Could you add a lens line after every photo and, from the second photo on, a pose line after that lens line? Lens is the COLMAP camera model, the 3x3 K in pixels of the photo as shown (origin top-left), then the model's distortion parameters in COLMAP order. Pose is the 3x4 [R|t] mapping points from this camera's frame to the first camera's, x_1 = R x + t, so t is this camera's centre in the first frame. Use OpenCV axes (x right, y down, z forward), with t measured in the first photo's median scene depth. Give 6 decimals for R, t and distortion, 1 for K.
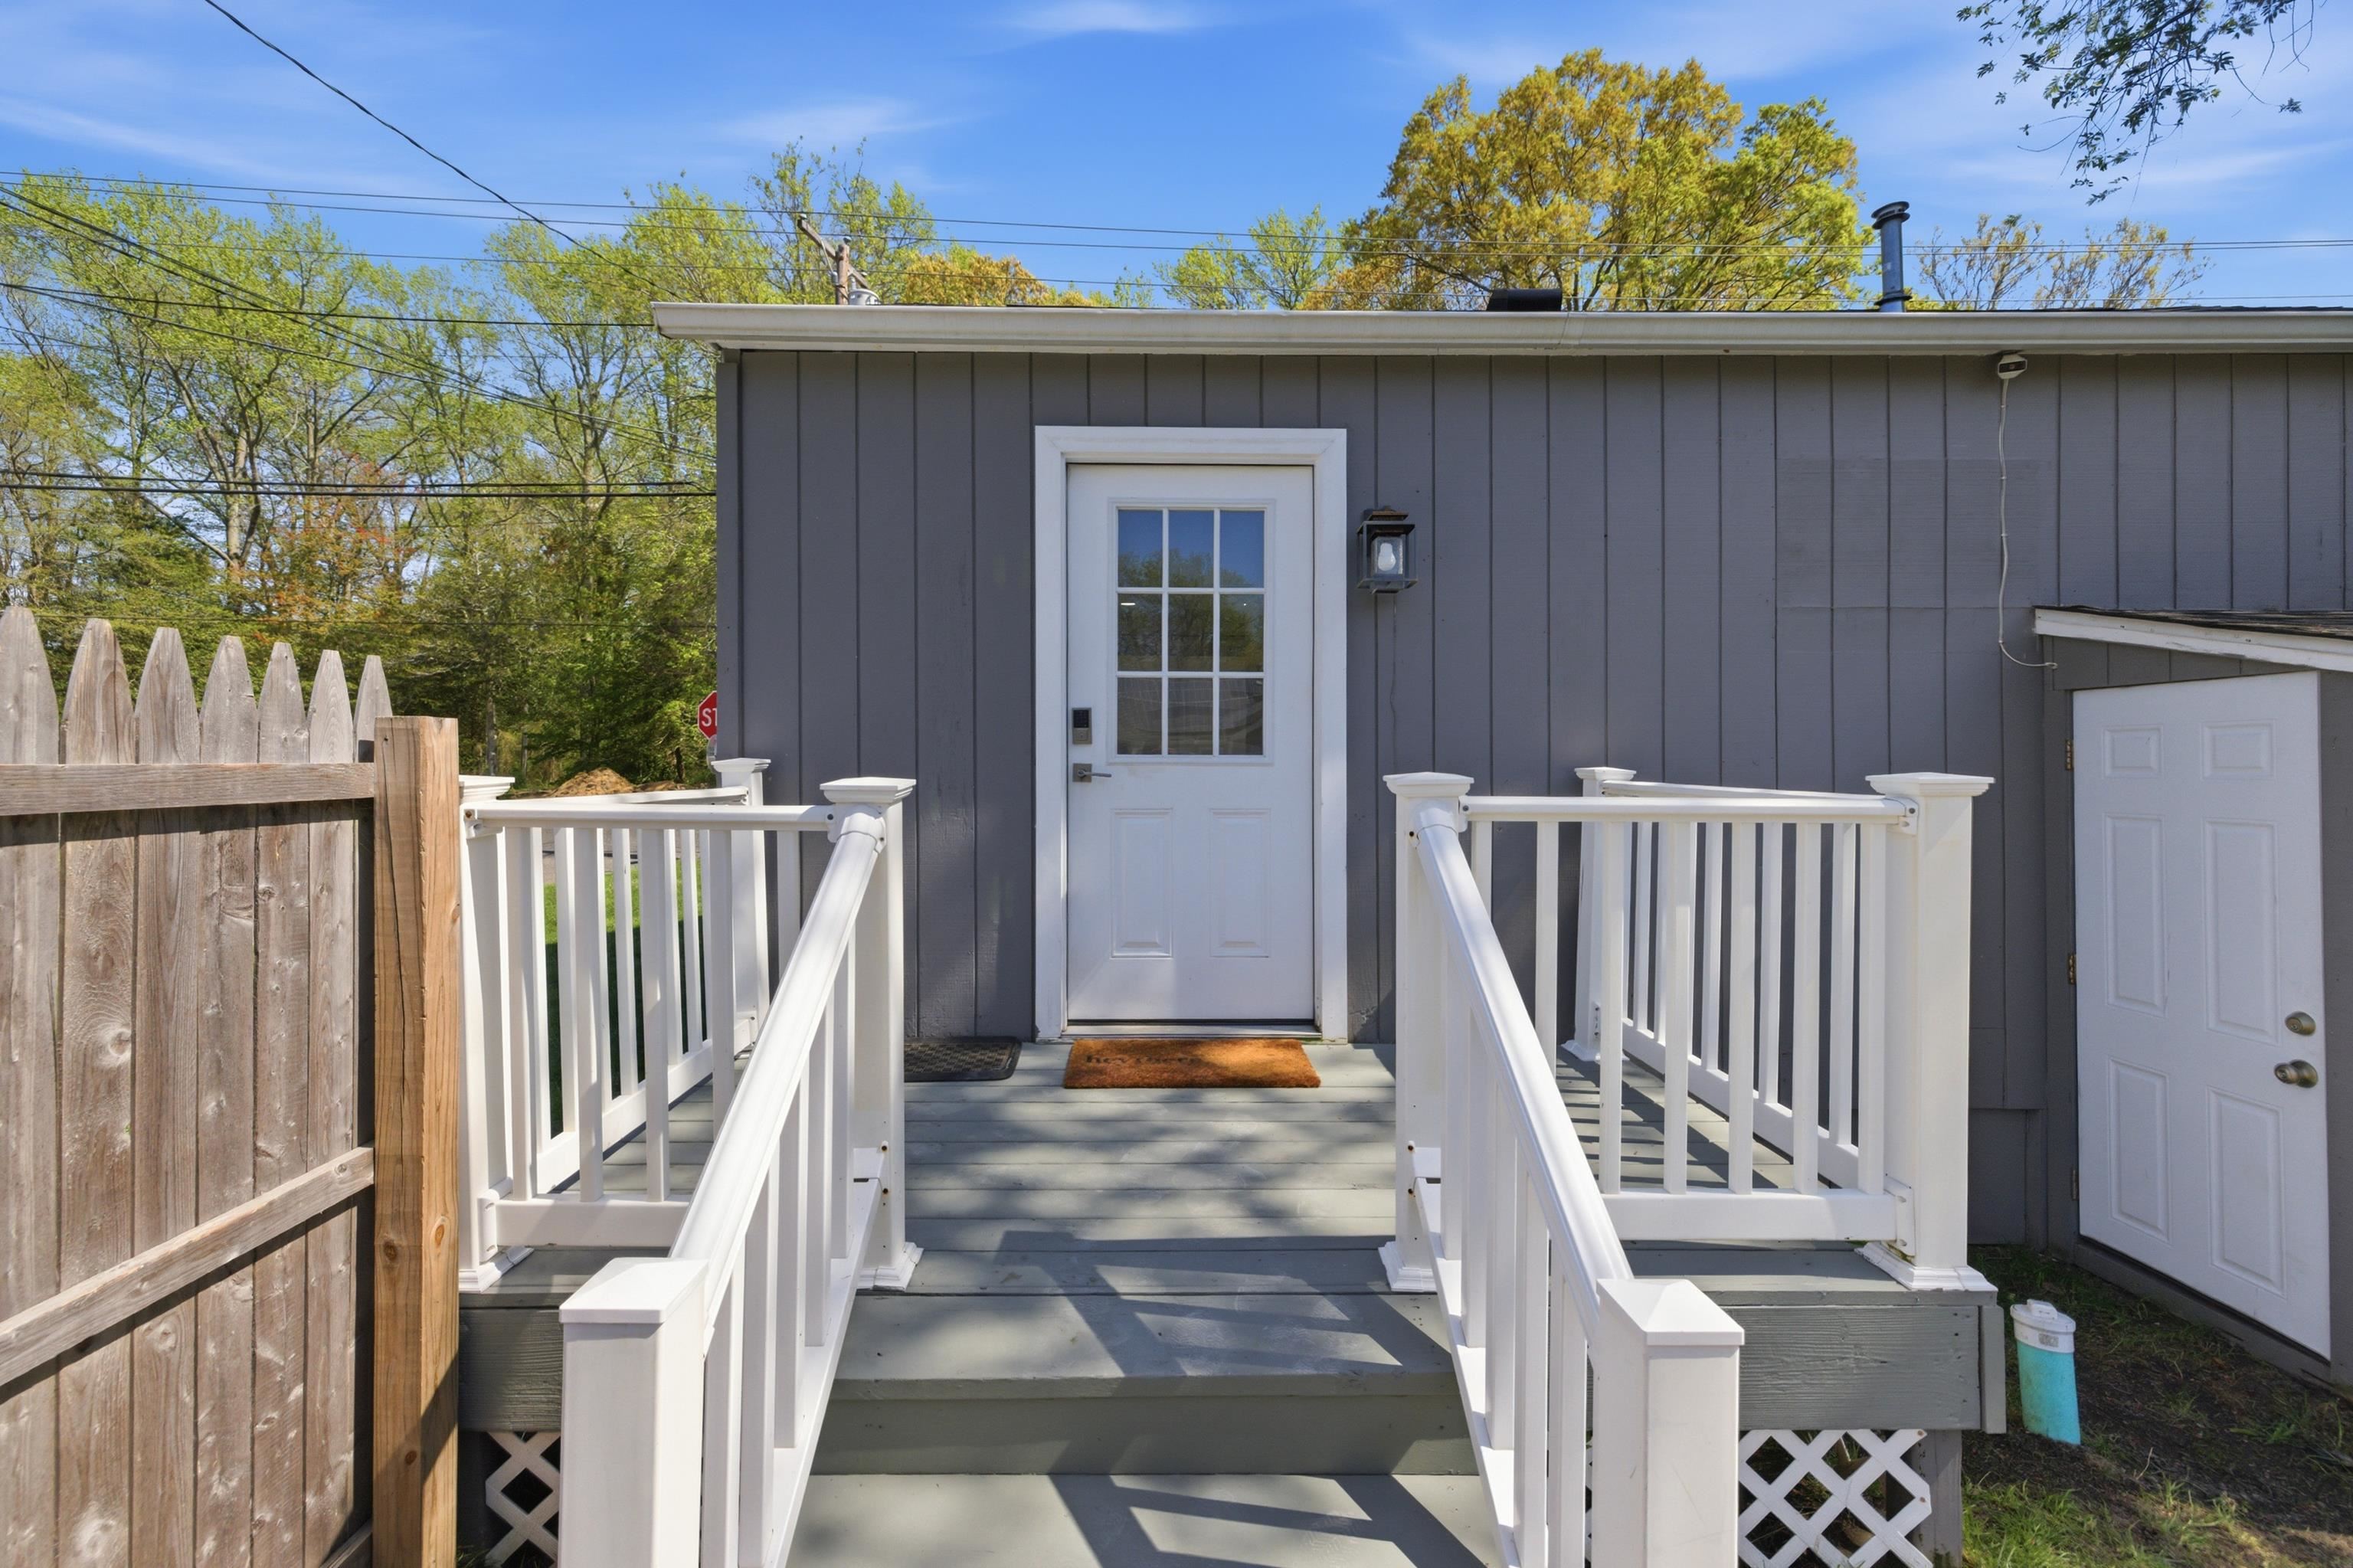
lens RADIAL K [[997.5, 0, 1170.0], [0, 997.5, 766.2], [0, 0, 1]] dist [0.006612, -0.000786]
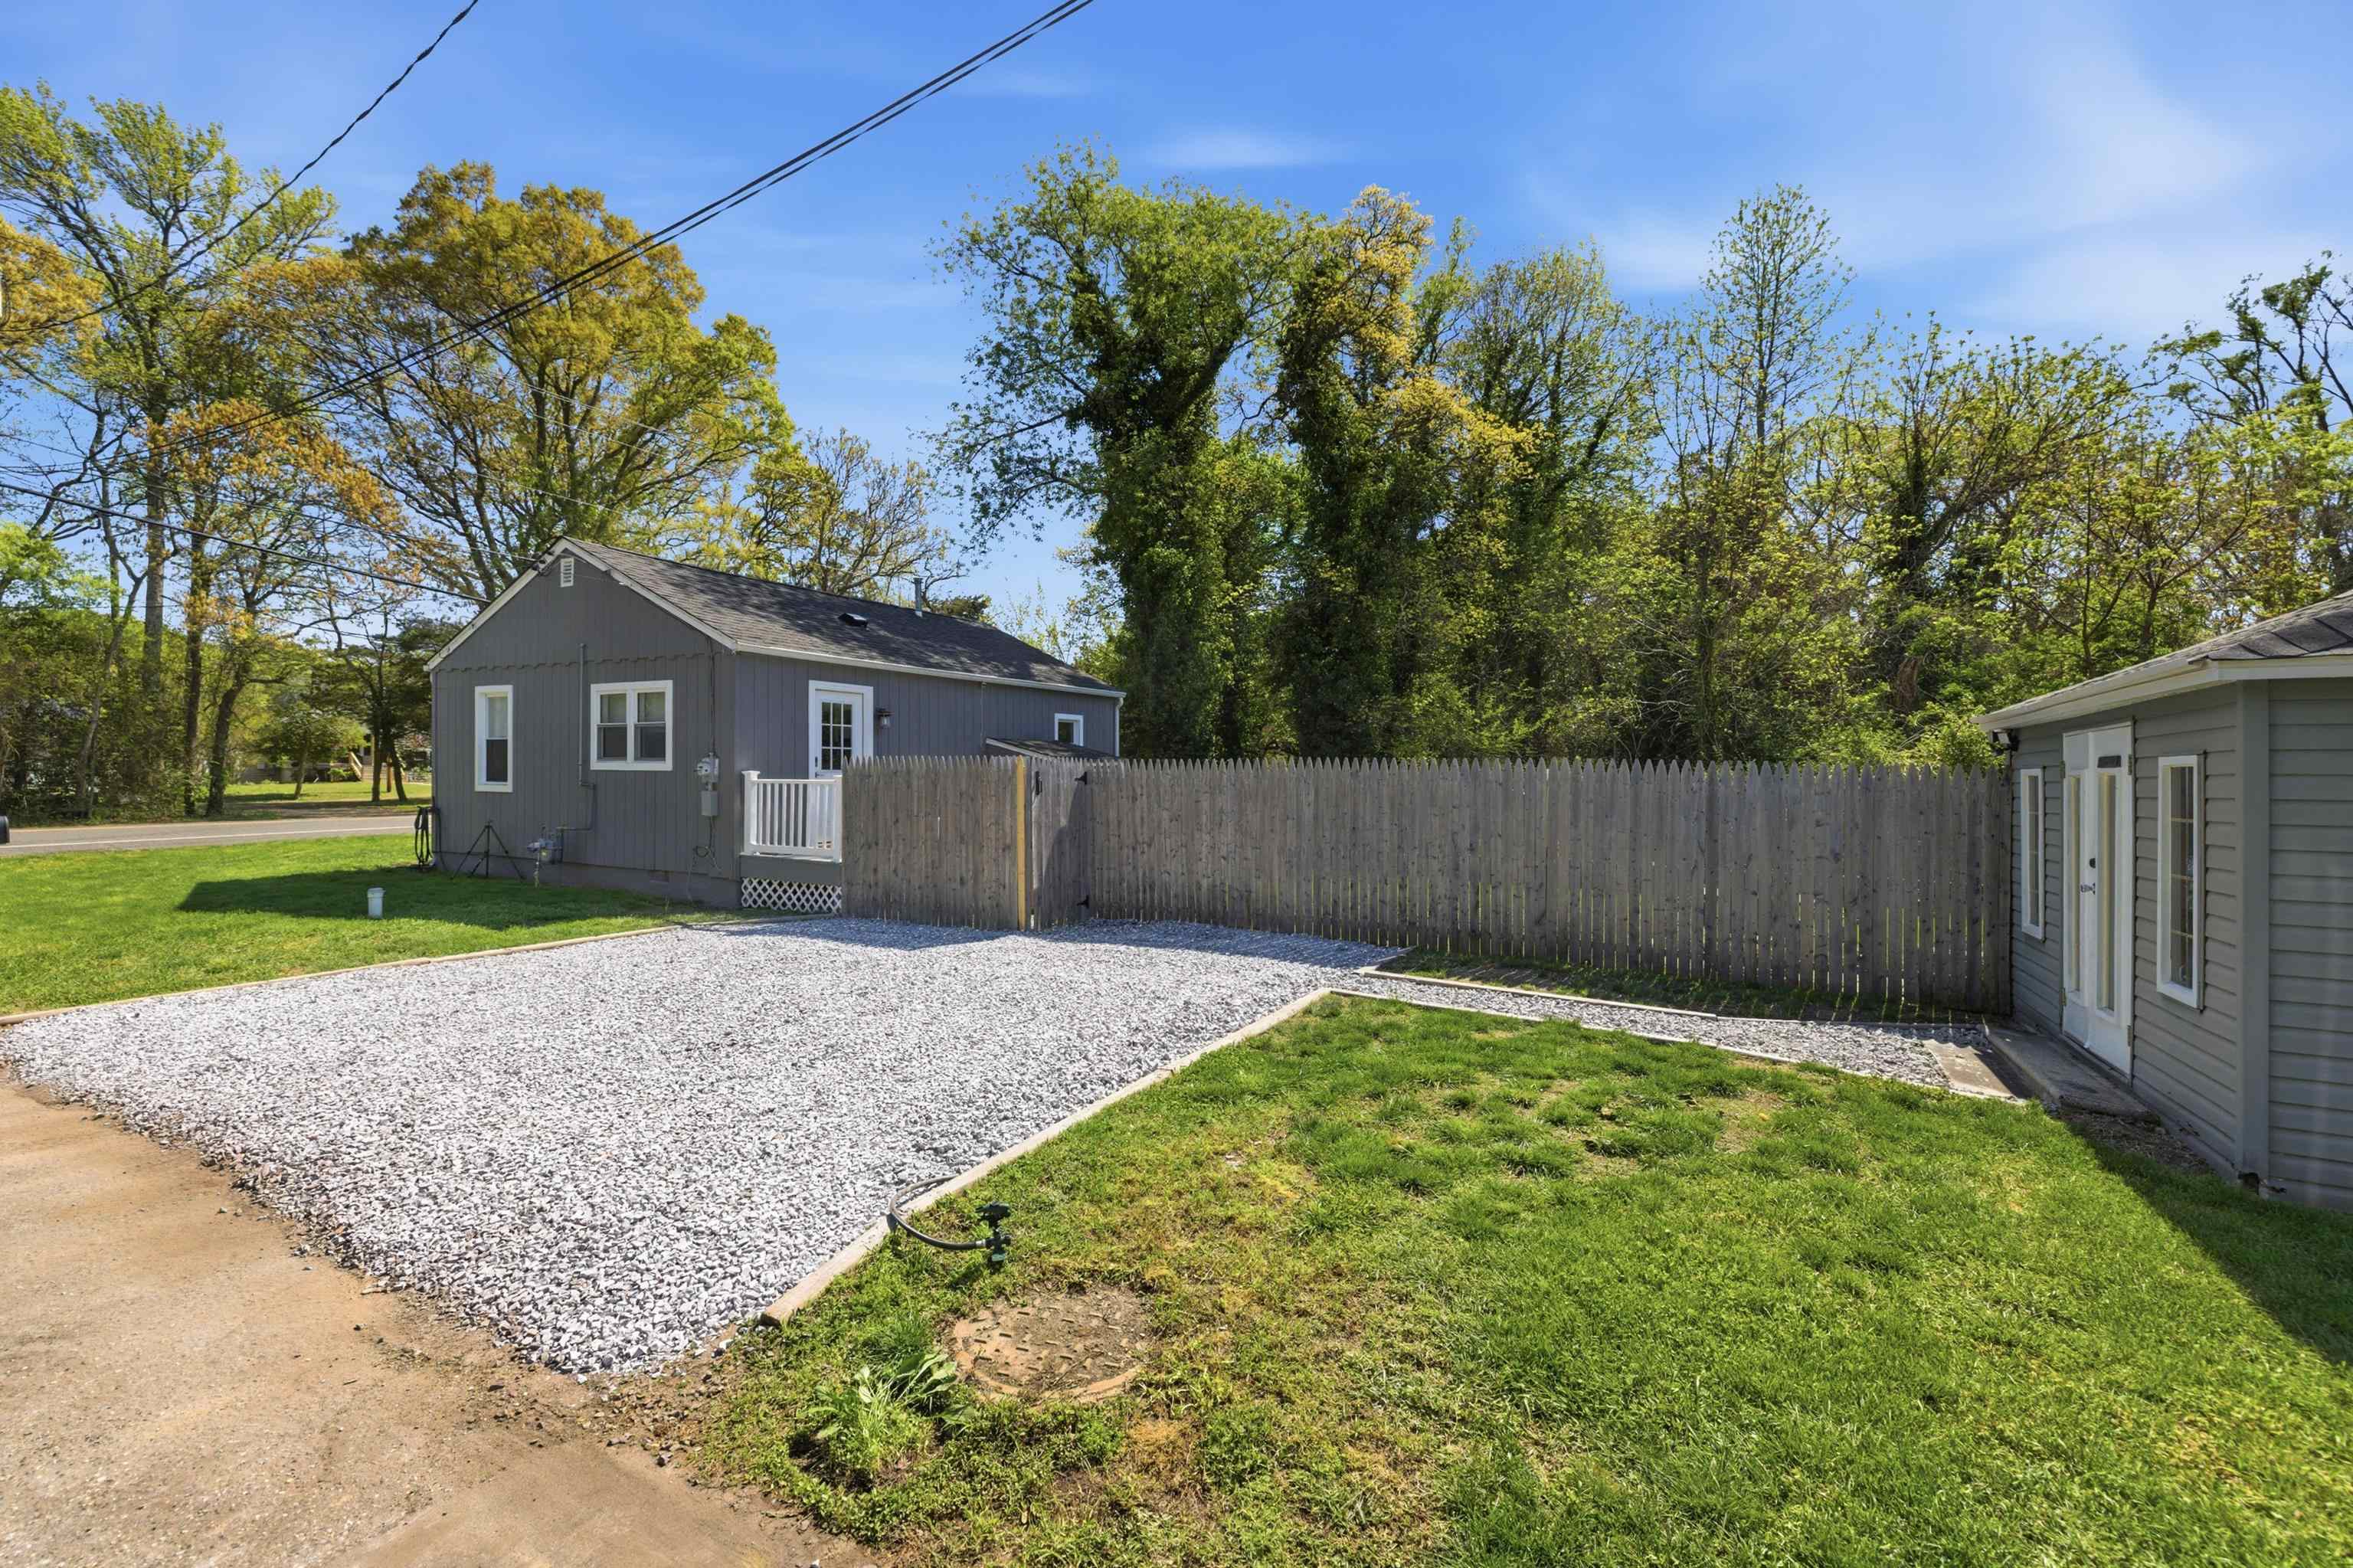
lens RADIAL K [[997.5, 0, 1168.5], [0, 997.5, 774.1], [0, 0, 1]] dist [0.006612, -0.000786]
pose [[0.487780, -0.003931, 0.872958, -2.644301], [-0.002577, 0.999979, 0.005943, -0.020509], [-0.872963, -0.005149, 0.487759, -1.900815]]
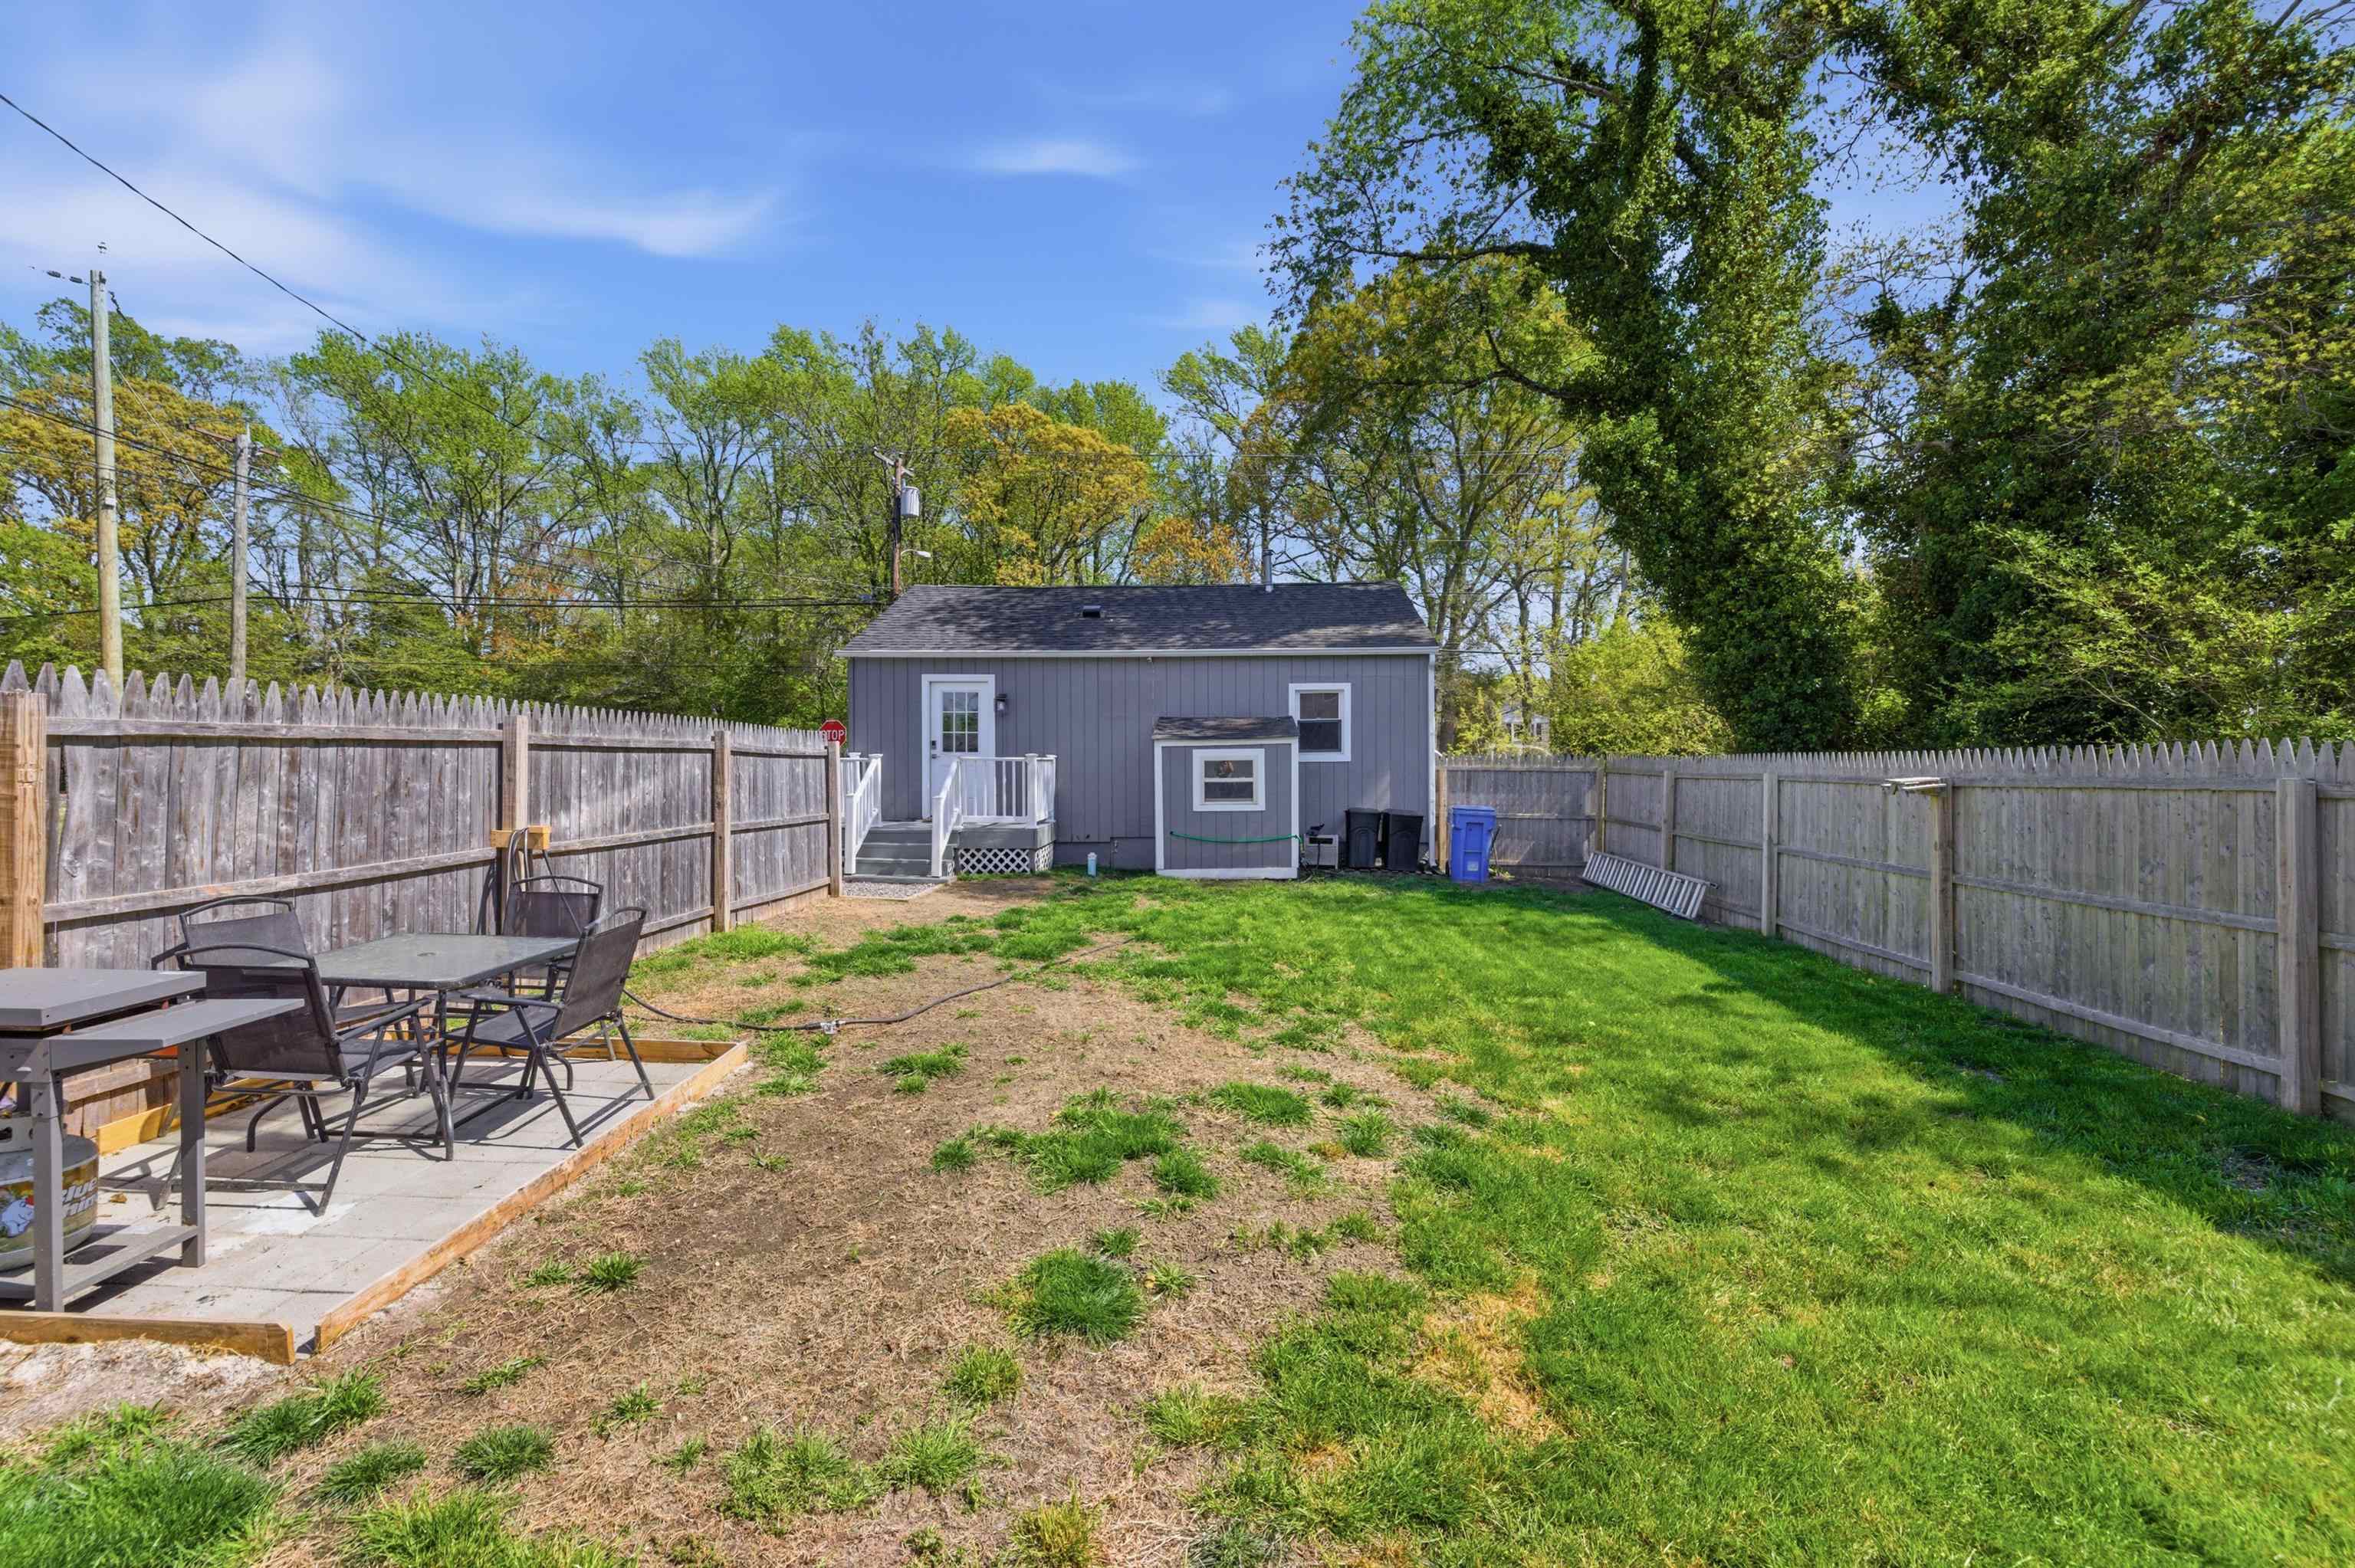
lens RADIAL K [[998.2, 0, 1174.9], [0, 998.2, 779.1], [0, 0, 1]] dist [0.006612, -0.000786]
pose [[0.997646, 0.001014, -0.068567, 1.203458], [-0.000556, 0.999977, 0.006693, 0.072962], [0.068572, -0.006639, 0.997624, -3.093712]]
